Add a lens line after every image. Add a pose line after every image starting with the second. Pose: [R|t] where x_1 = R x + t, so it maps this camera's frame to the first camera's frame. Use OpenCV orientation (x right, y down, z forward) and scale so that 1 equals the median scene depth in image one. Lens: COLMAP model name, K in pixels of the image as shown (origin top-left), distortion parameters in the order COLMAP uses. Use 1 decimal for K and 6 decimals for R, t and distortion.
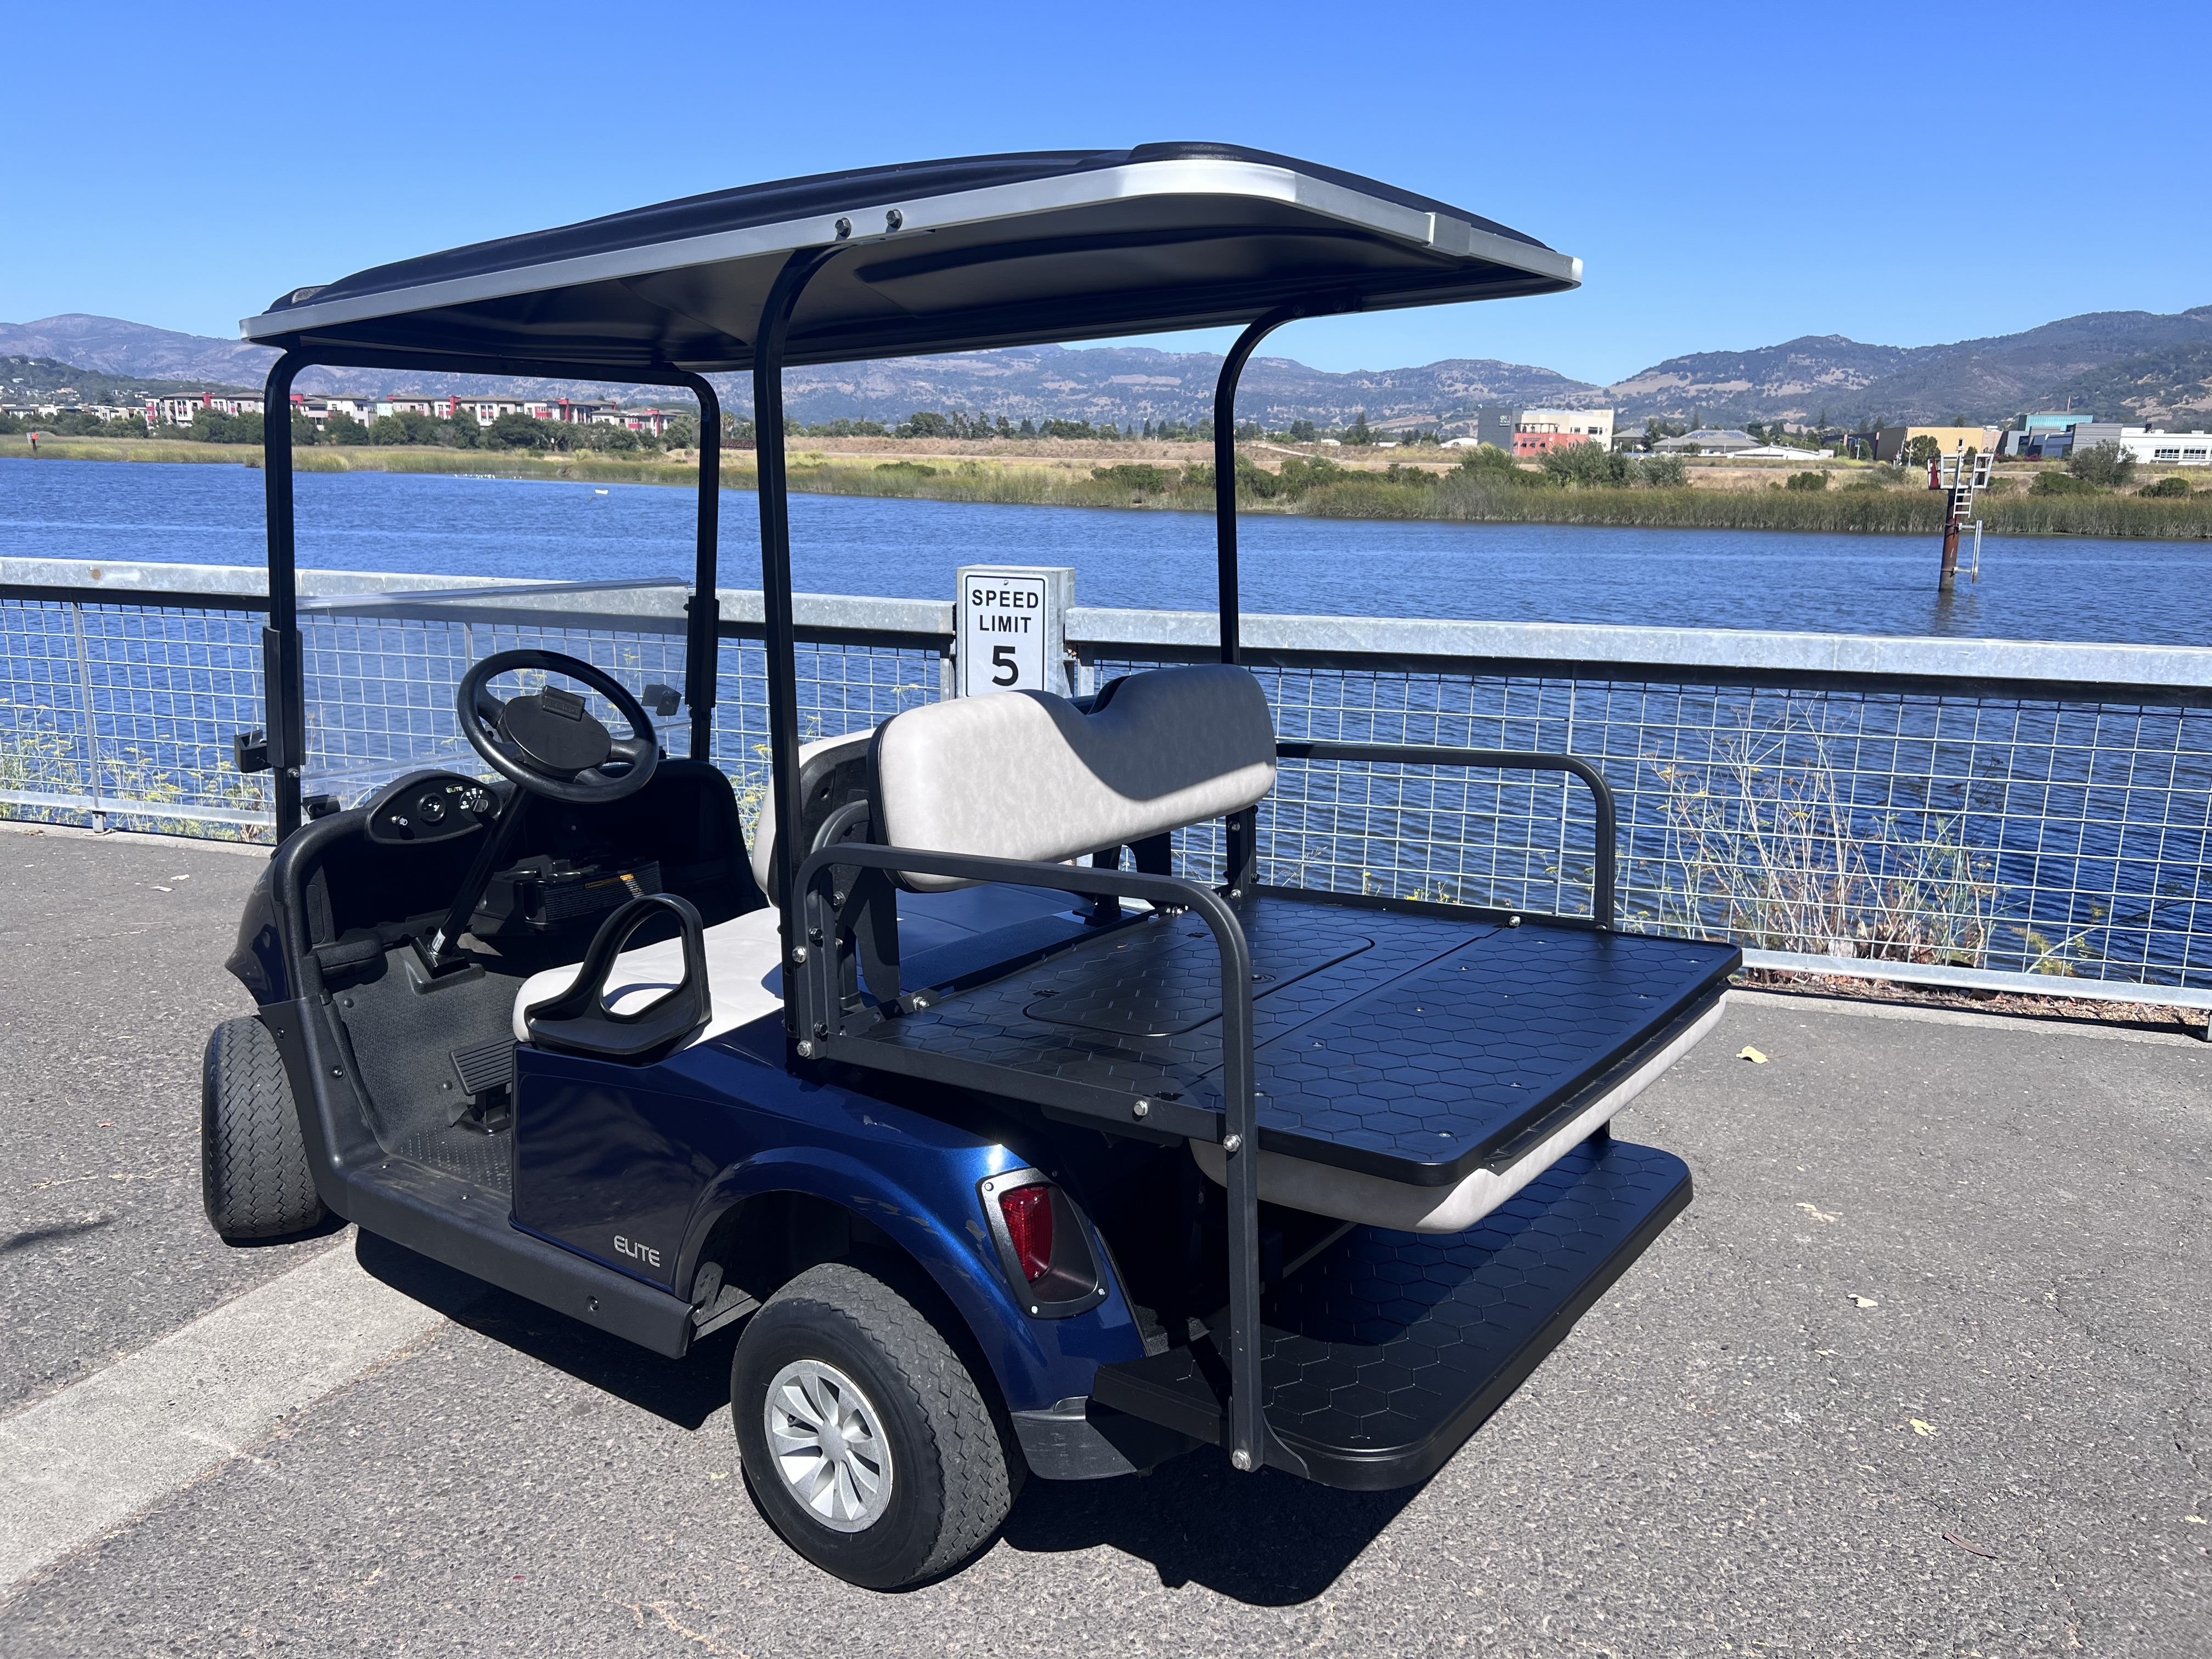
lens RADIAL K [[1665.3, 0, 1102.8], [0, 1665.3, 835.5], [0, 0, 1]] dist [0.029991, -0.043826]
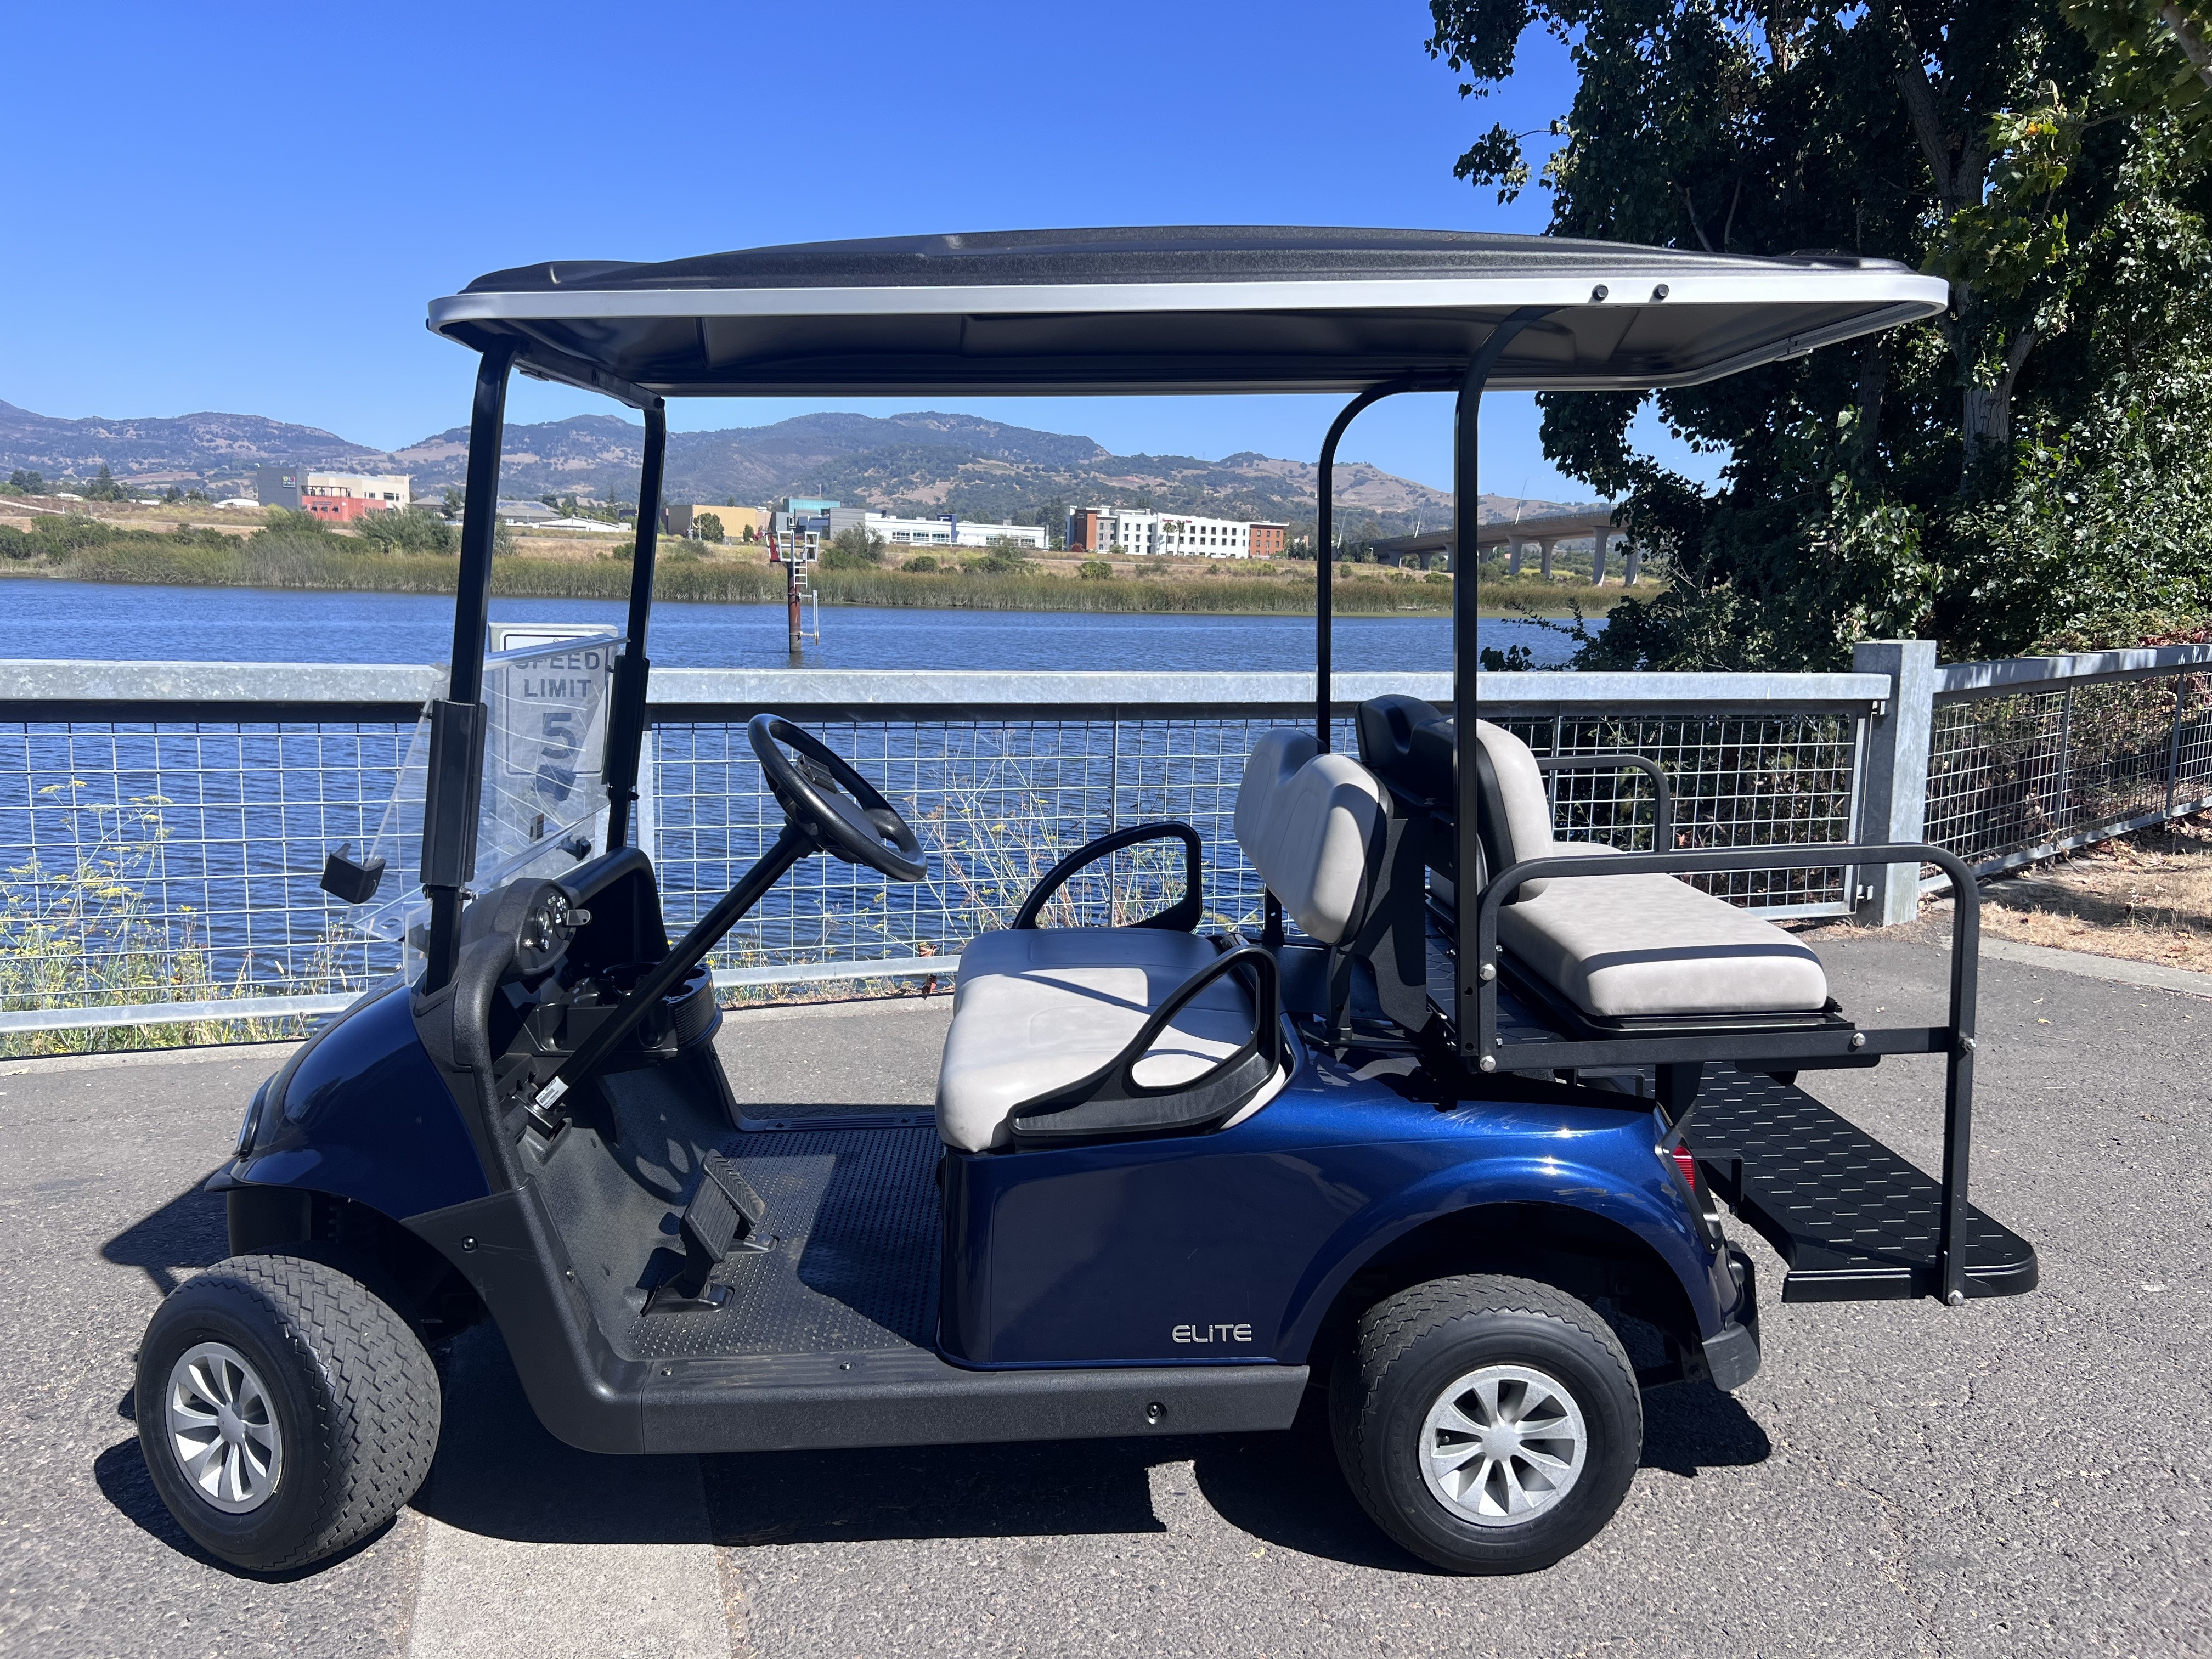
lens RADIAL K [[1665.3, 0, 1101.8], [0, 1665.3, 837.3], [0, 0, 1]] dist [0.029991, -0.043826]
pose [[0.778271, -0.088403, 0.621674, -0.411956], [0.112615, 0.993639, 0.000315, -0.016536], [-0.617747, 0.069765, 0.783276, 0.133882]]
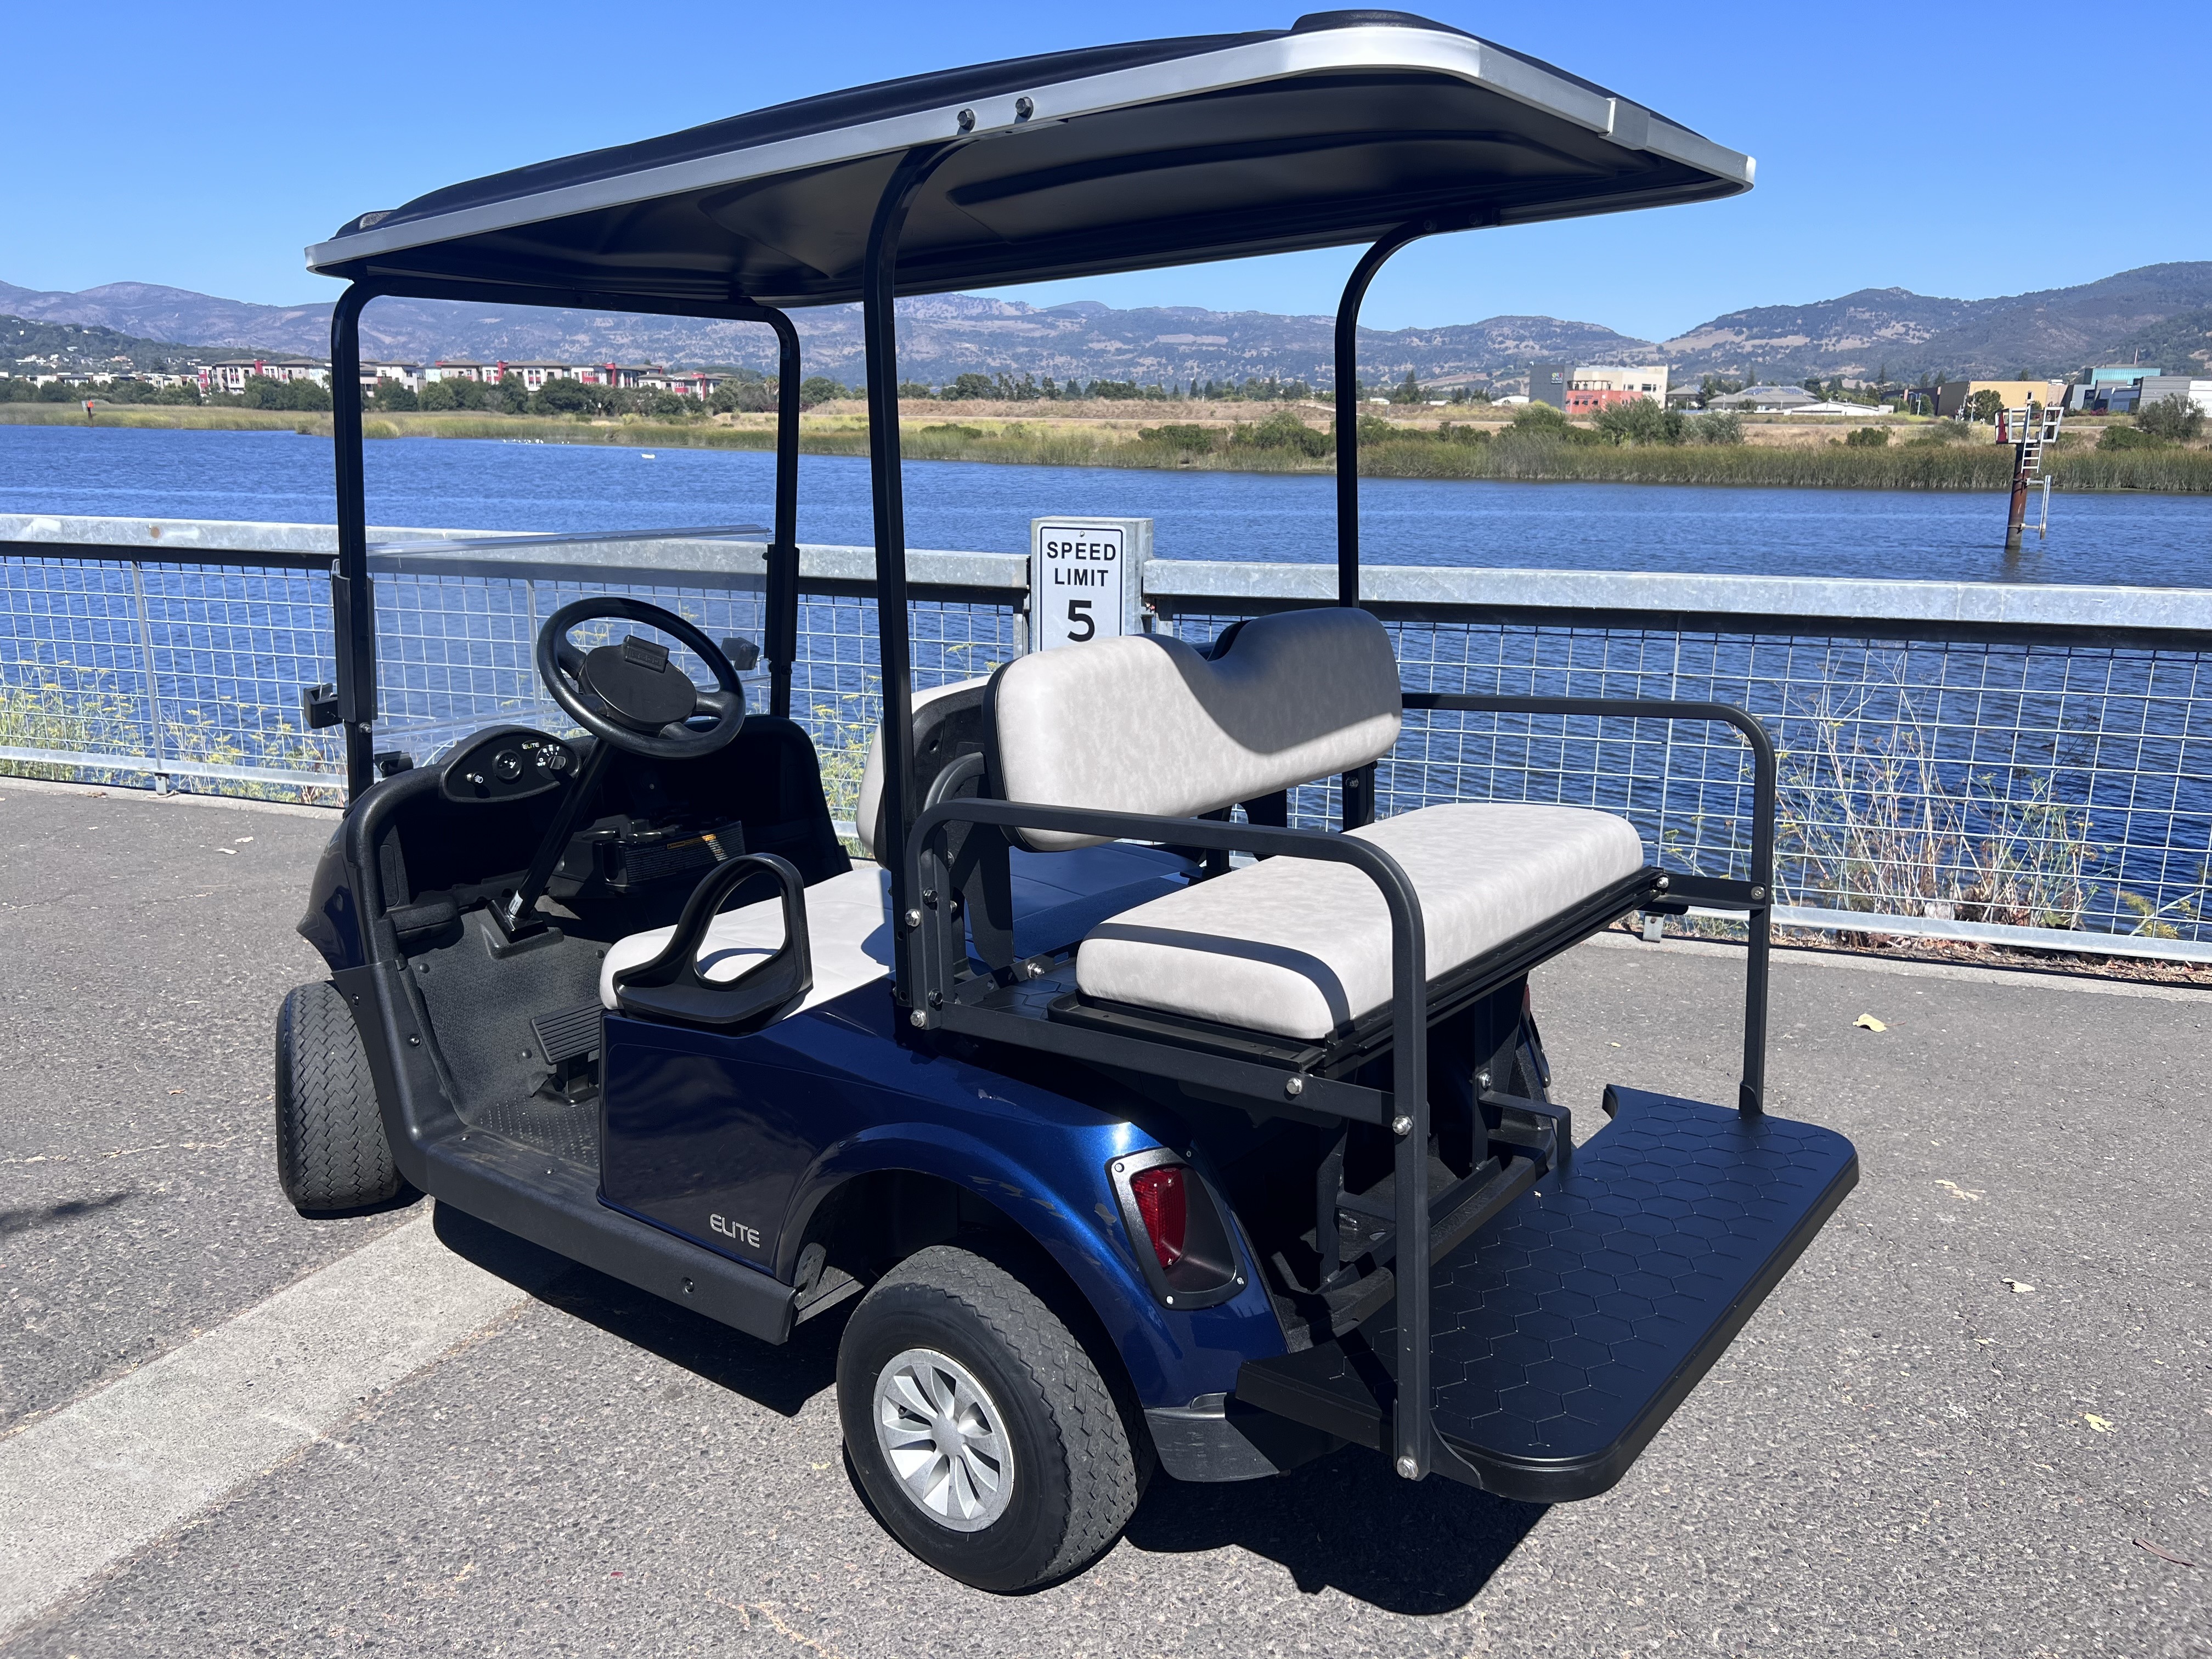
lens RADIAL K [[1665.3, 0, 1108.4], [0, 1665.3, 839.7], [0, 0, 1]] dist [0.029991, -0.043826]
pose [[0.999700, -0.000833, -0.024462, -0.020354], [0.001428, 0.999704, 0.024280, 0.002152], [0.024434, -0.024308, 0.999406, 0.030298]]
